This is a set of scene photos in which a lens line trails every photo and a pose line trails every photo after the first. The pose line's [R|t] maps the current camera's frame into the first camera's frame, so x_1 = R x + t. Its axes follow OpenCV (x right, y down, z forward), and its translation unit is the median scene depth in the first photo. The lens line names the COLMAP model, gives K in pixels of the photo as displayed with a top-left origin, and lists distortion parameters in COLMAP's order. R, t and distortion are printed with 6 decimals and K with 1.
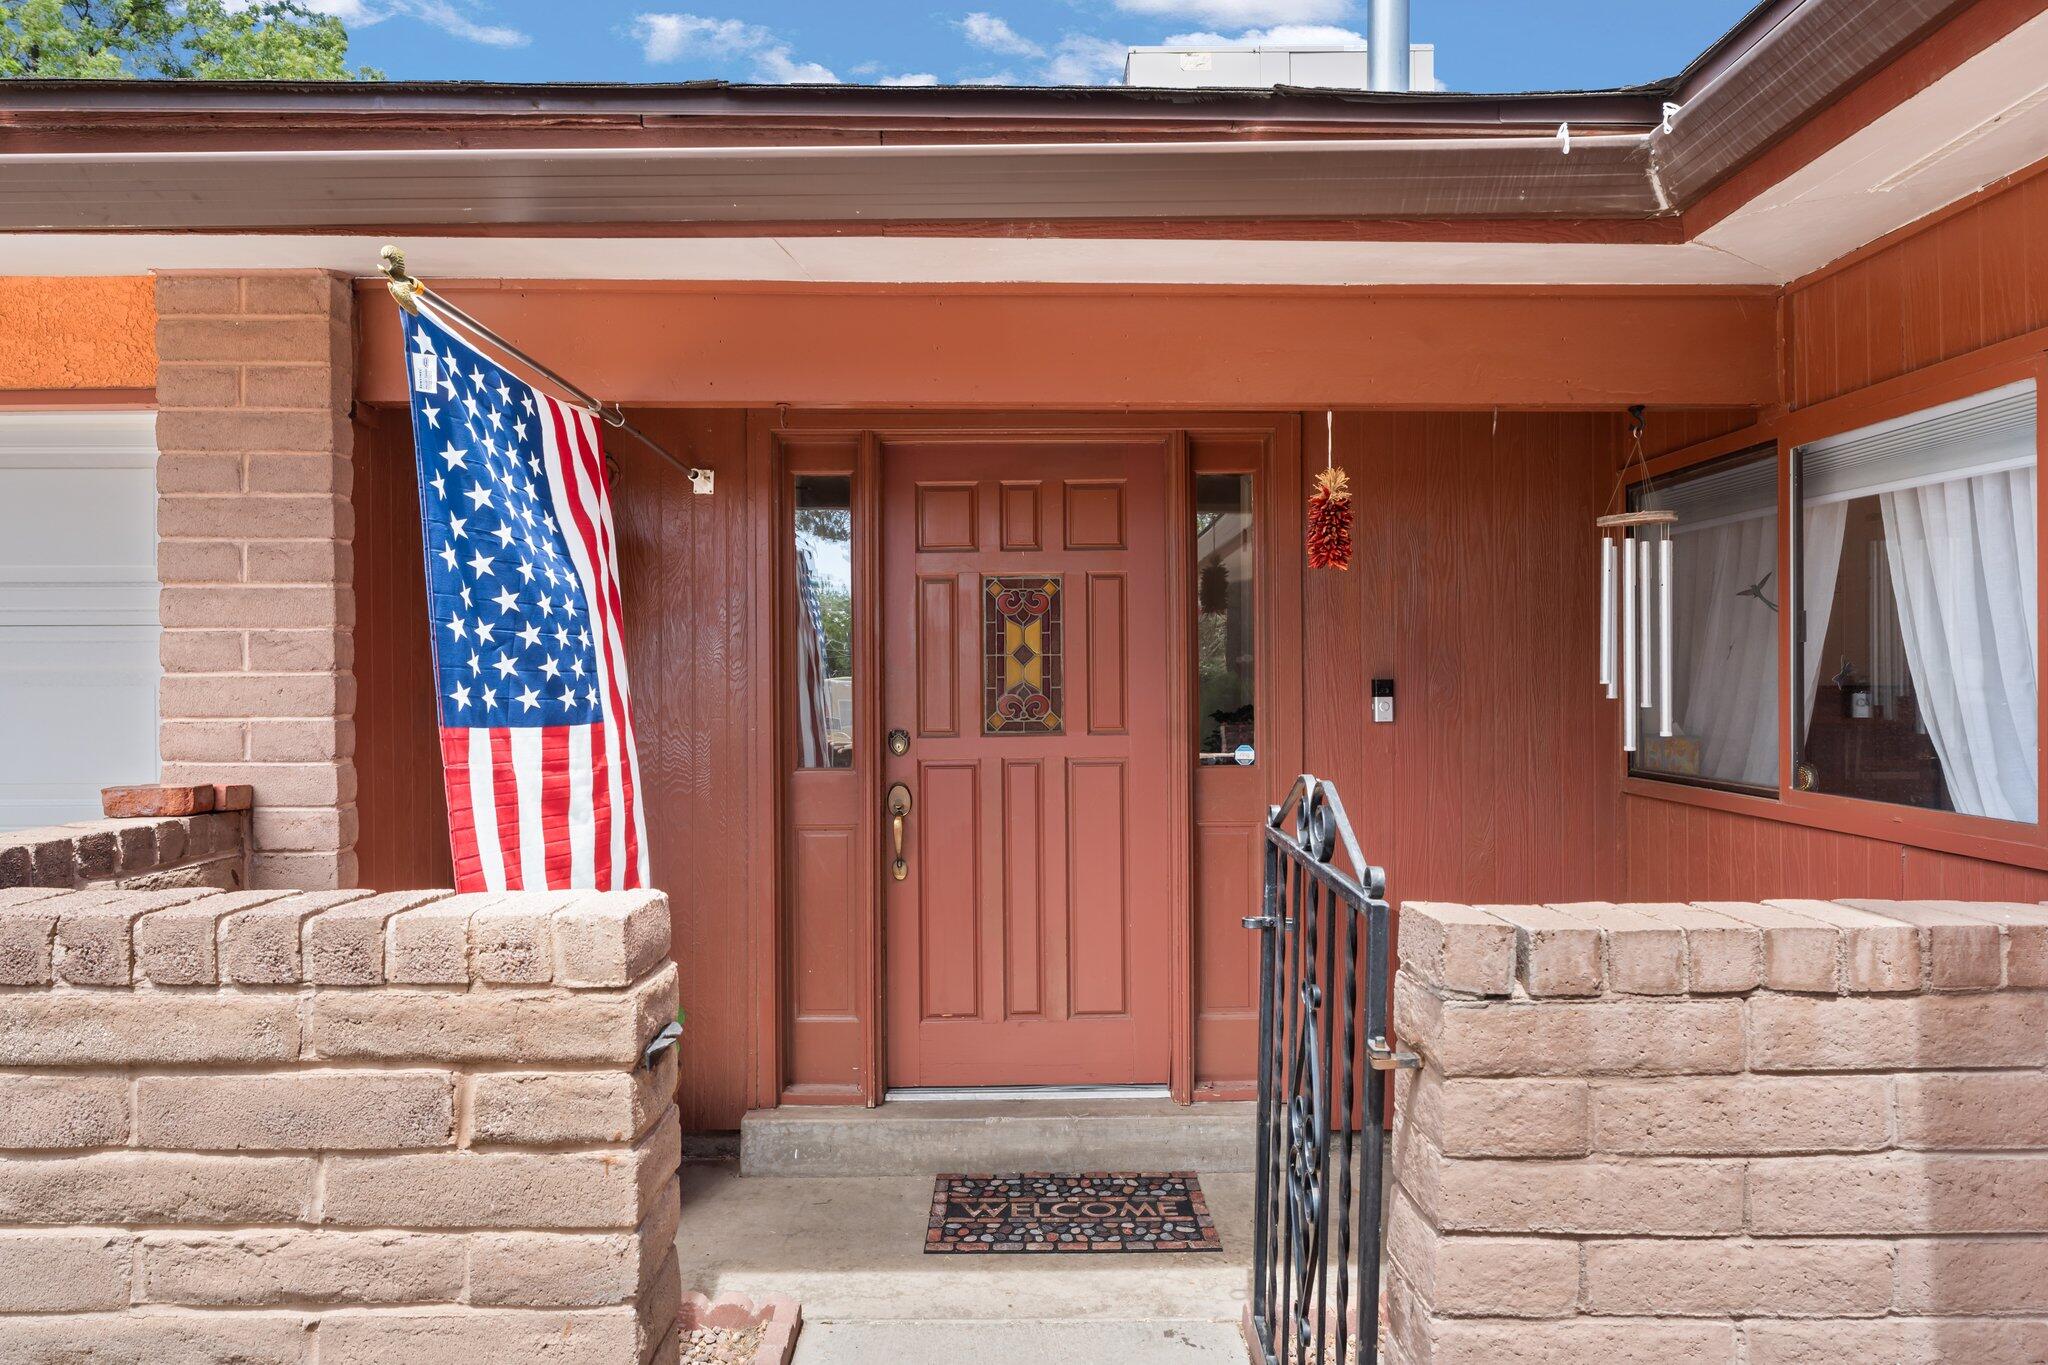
lens RADIAL K [[1214.0, 0, 1024.0], [0, 1214.0, 682.5], [0, 0, 1]] dist [-0.001985, -0.000968]
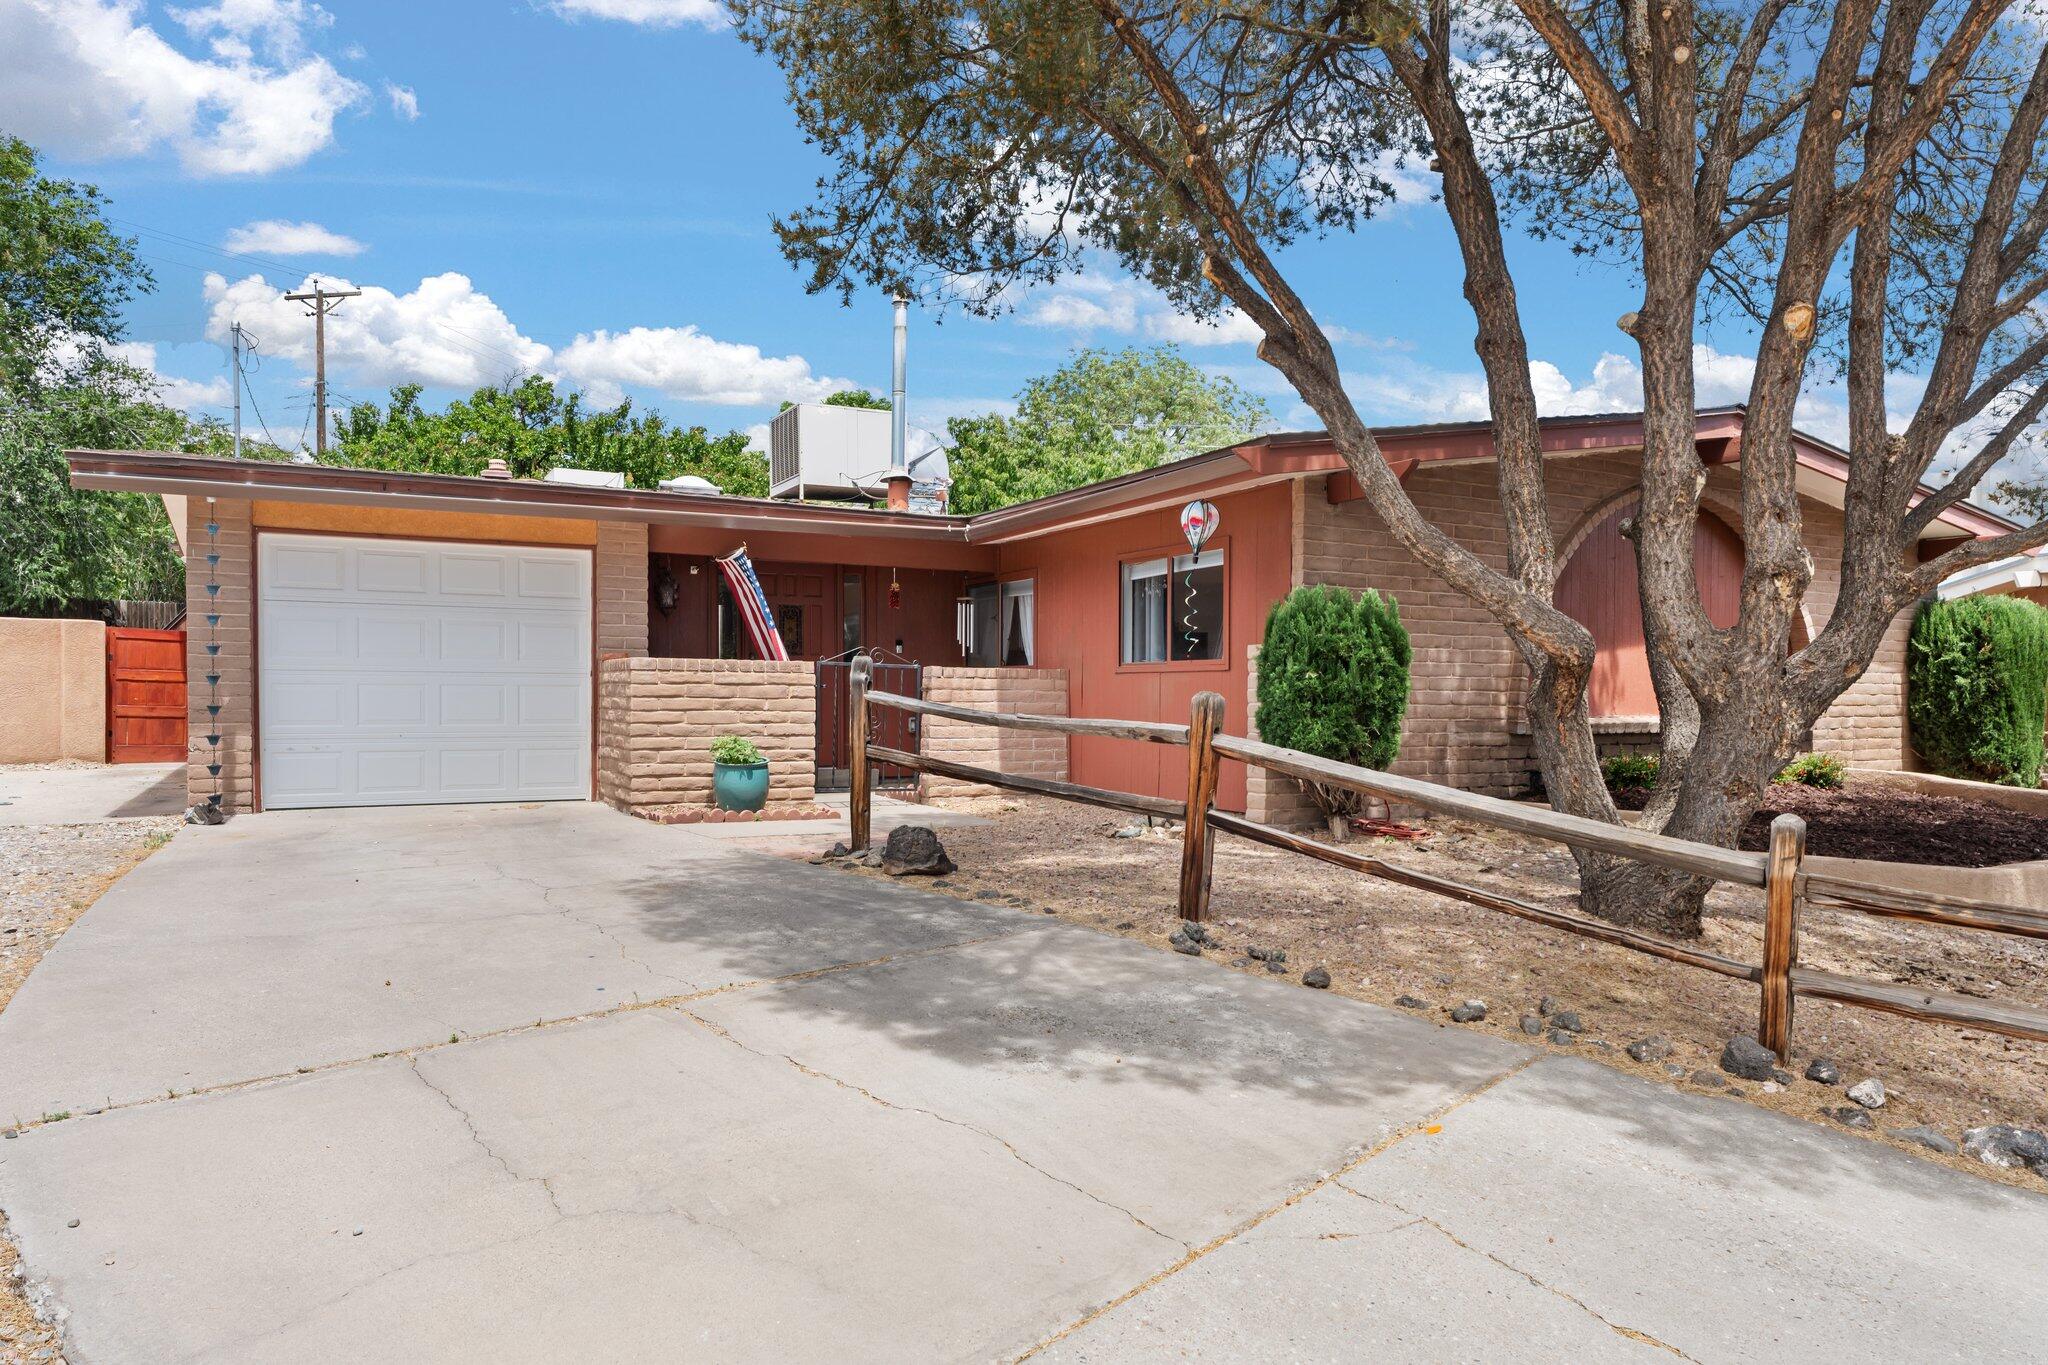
lens RADIAL K [[1346.6, 0, 1024.0], [0, 1346.6, 682.5], [0, 0, 1]] dist [0.000438, -0.000002]
pose [[0.887737, 0.014254, 0.460130, -1.377204], [-0.007344, 0.999832, -0.016804, 0.216834], [-0.460292, 0.011538, 0.887693, -3.058996]]
